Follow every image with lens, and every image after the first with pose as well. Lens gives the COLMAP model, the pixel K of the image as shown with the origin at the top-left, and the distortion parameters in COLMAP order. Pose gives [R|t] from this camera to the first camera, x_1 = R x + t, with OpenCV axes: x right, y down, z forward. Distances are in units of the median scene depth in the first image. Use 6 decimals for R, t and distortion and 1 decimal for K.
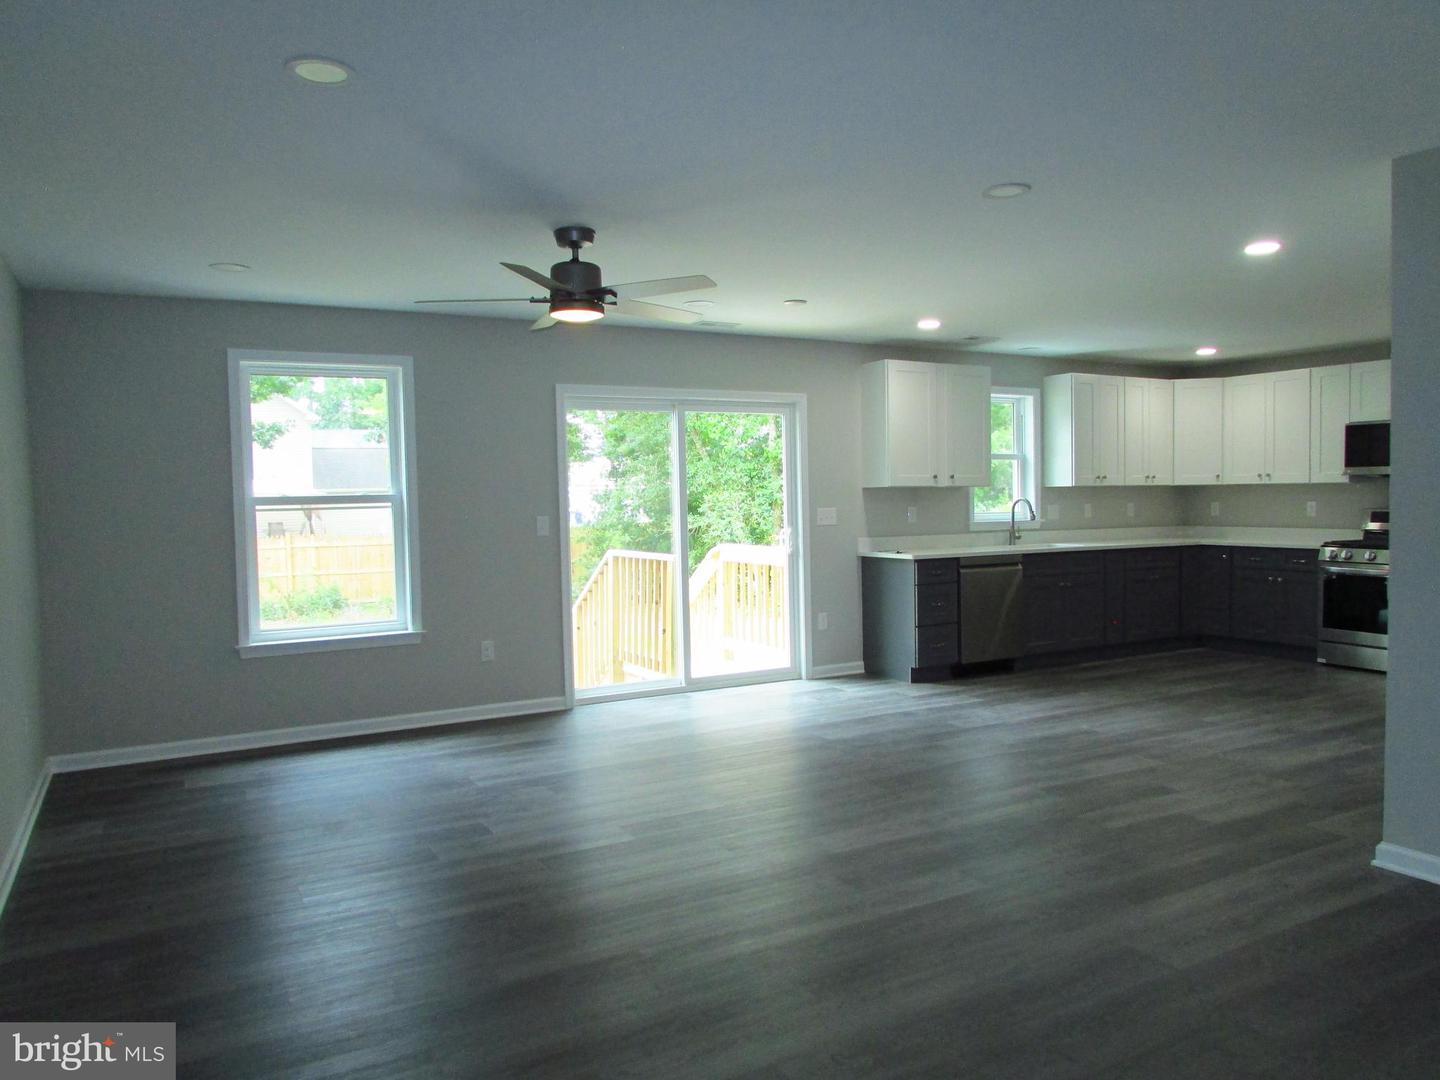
lens RADIAL K [[1030.7, 0, 720.0], [0, 1030.7, 540.0], [0, 0, 1]] dist [-0.027318, 0.002189]
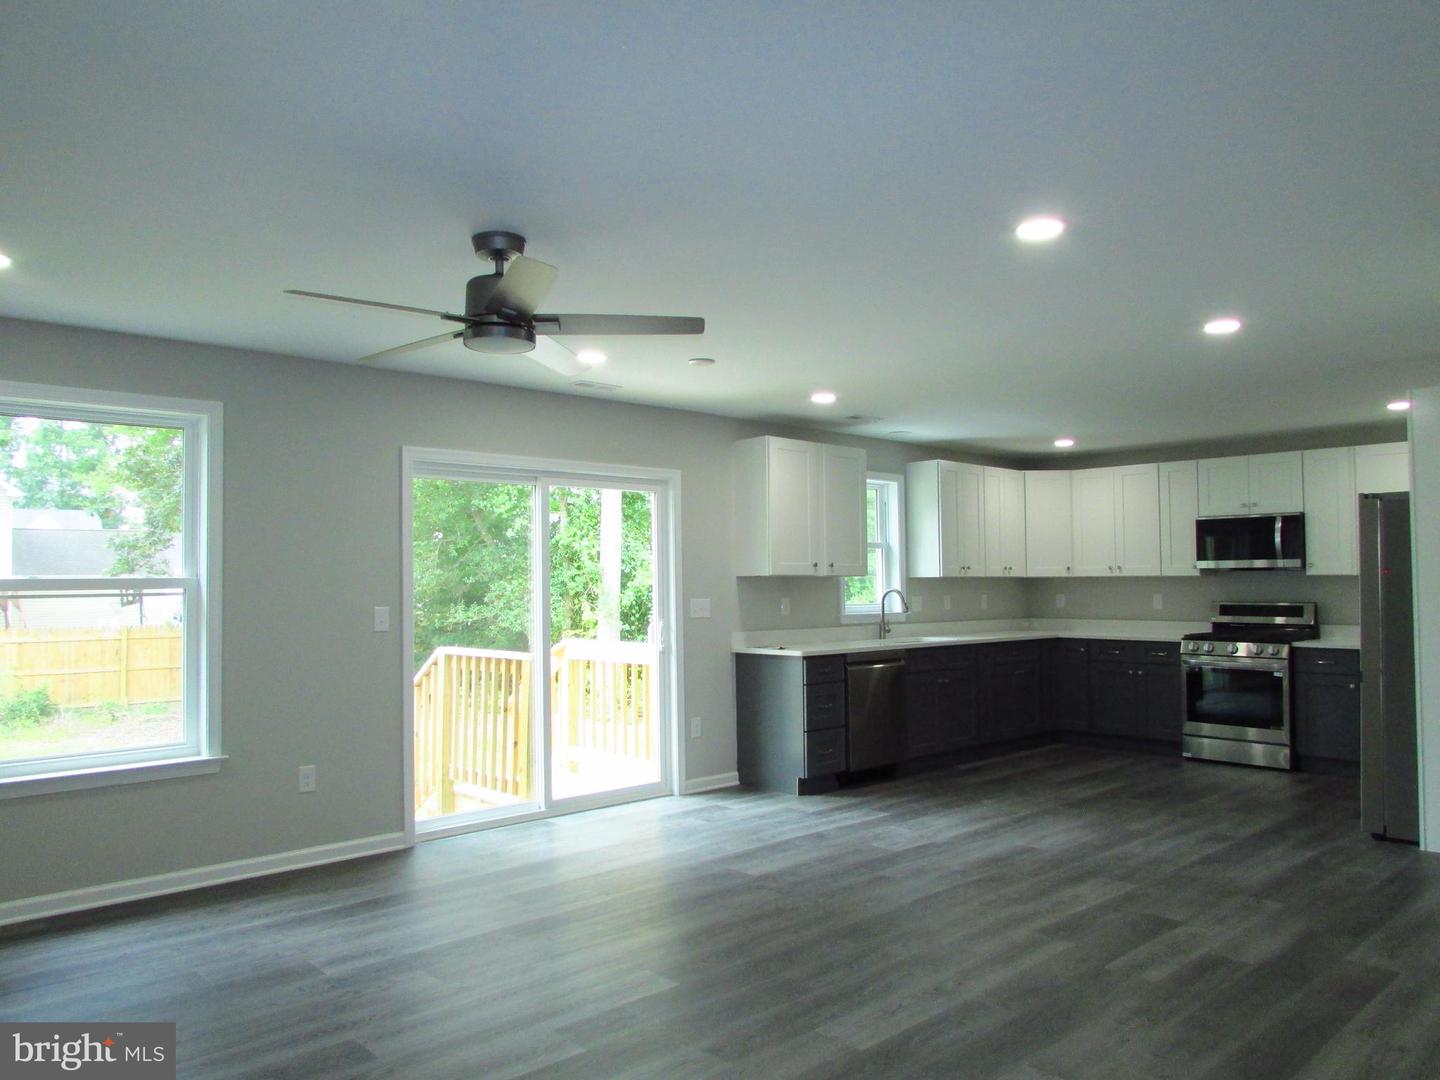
lens RADIAL K [[1029.7, 0, 720.0], [0, 1029.7, 540.0], [0, 0, 1]] dist [-0.031103, -0.004358]
pose [[0.972432, 0.018795, 0.232427, -0.087646], [0.001705, 0.996147, -0.087687, -0.003472], [-0.233179, 0.085666, 0.968653, 0.131304]]
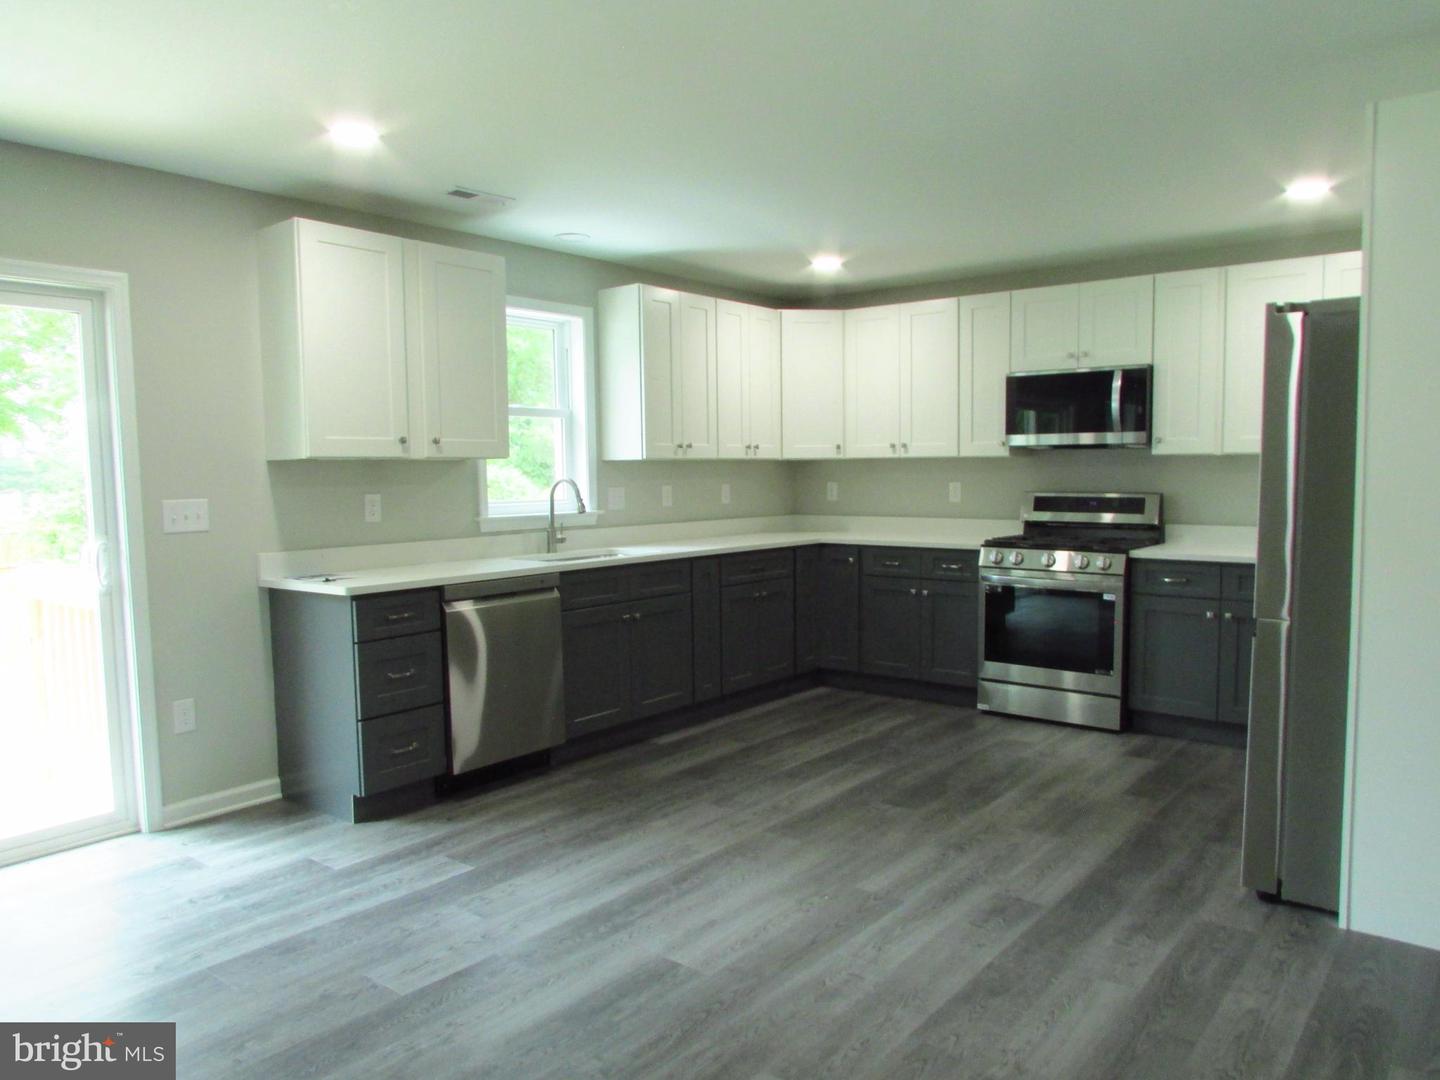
lens RADIAL K [[1030.7, 0, 720.0], [0, 1030.7, 540.0], [0, 0, 1]] dist [-0.027318, 0.002189]
pose [[0.927889, -0.023198, 0.372135, 0.161044], [0.014892, 0.999572, 0.025179, -0.019083], [-0.372560, -0.017822, 0.927837, 0.418733]]
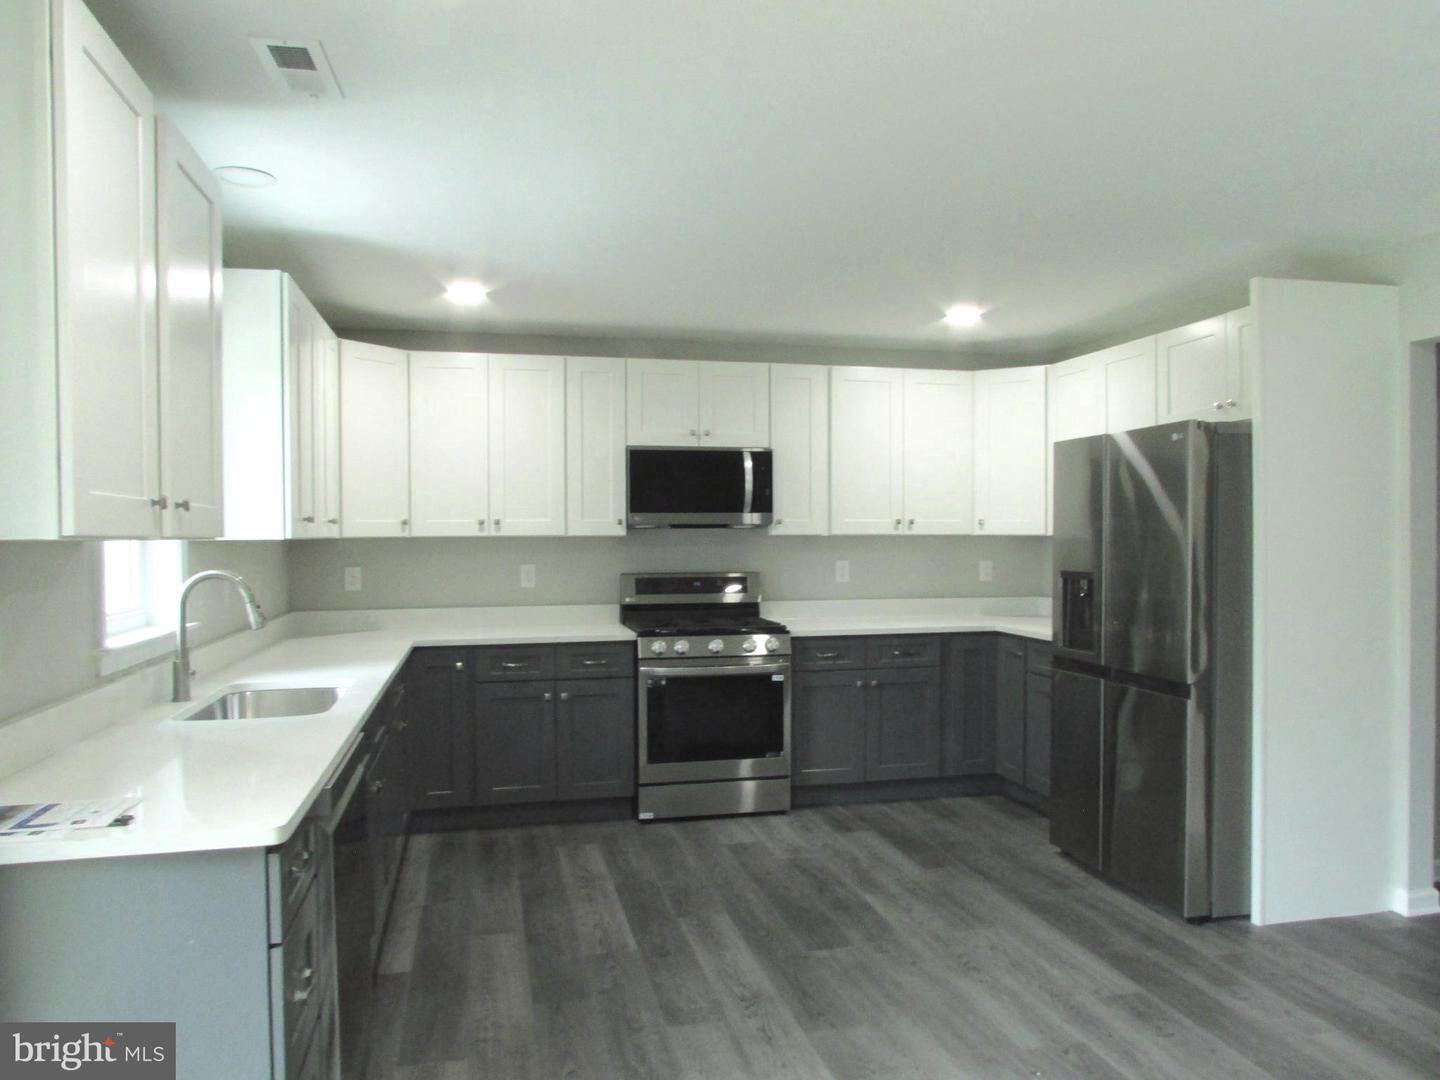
lens RADIAL K [[1030.7, 0, 720.0], [0, 1030.7, 540.0], [0, 0, 1]] dist [-0.027318, 0.002189]
pose [[0.289145, 0.002404, 0.957282, -0.009389], [0.044347, 0.998890, -0.015903, -0.042062], [-0.956257, 0.047051, 0.288718, 0.786104]]
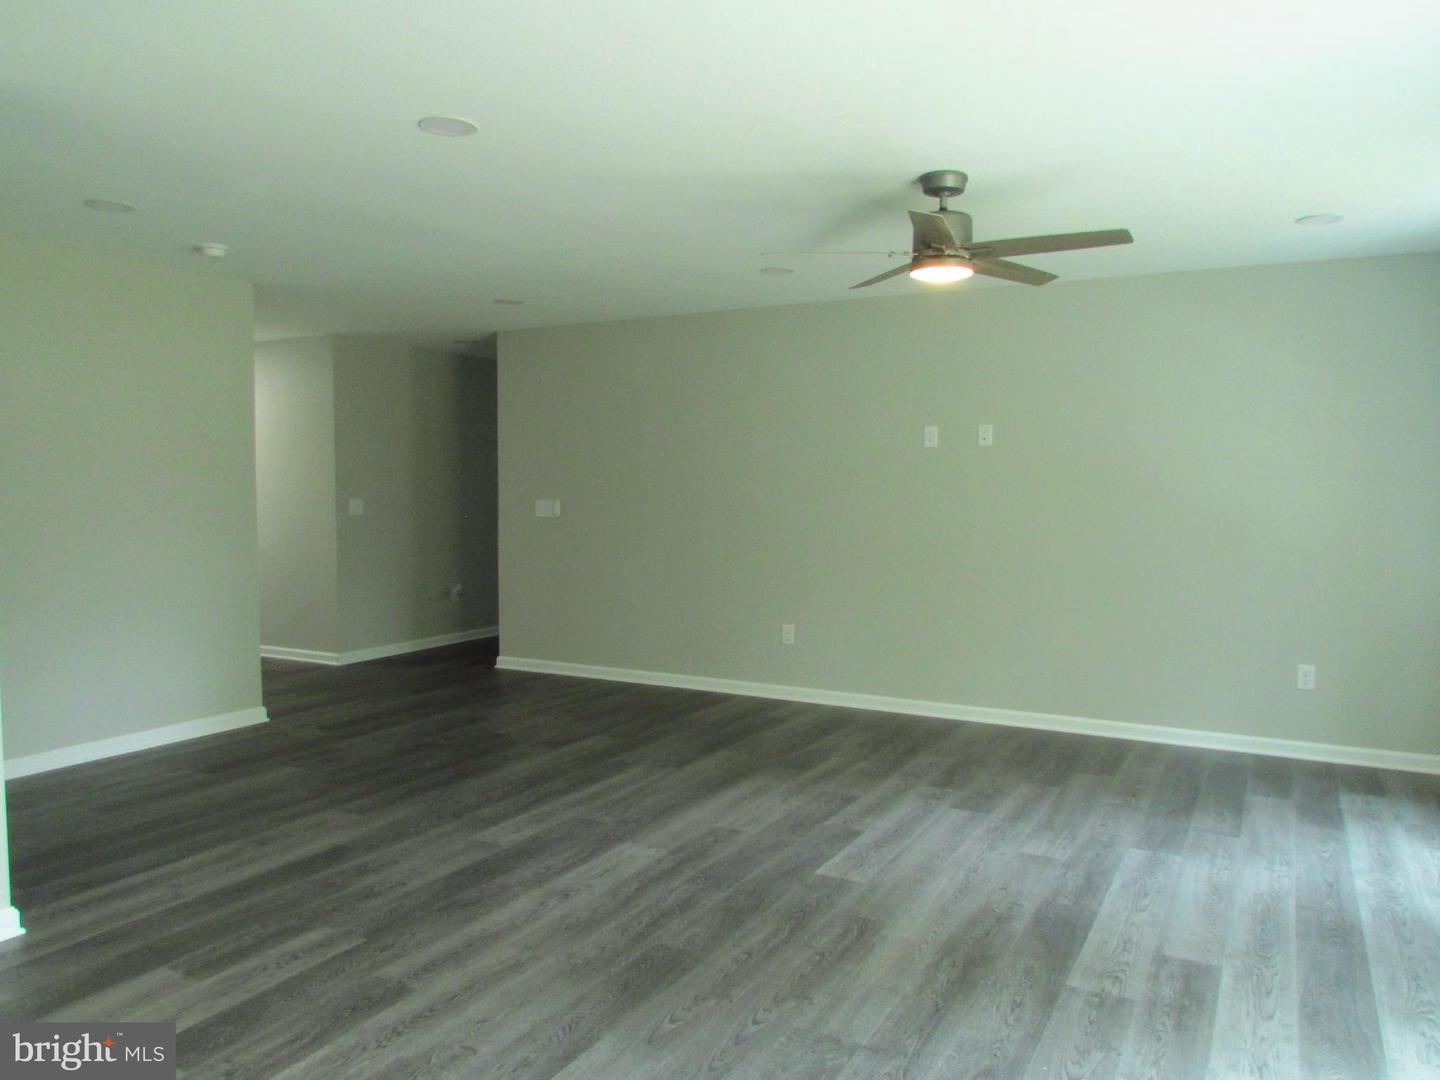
lens RADIAL K [[1030.7, 0, 720.0], [0, 1030.7, 540.0], [0, 0, 1]] dist [-0.027318, 0.002189]
pose [[-0.848603, 0.039271, -0.527571, 0.277775], [-0.013803, 0.995258, 0.096287, -0.042076], [0.528850, 0.088991, -0.844037, 0.941376]]
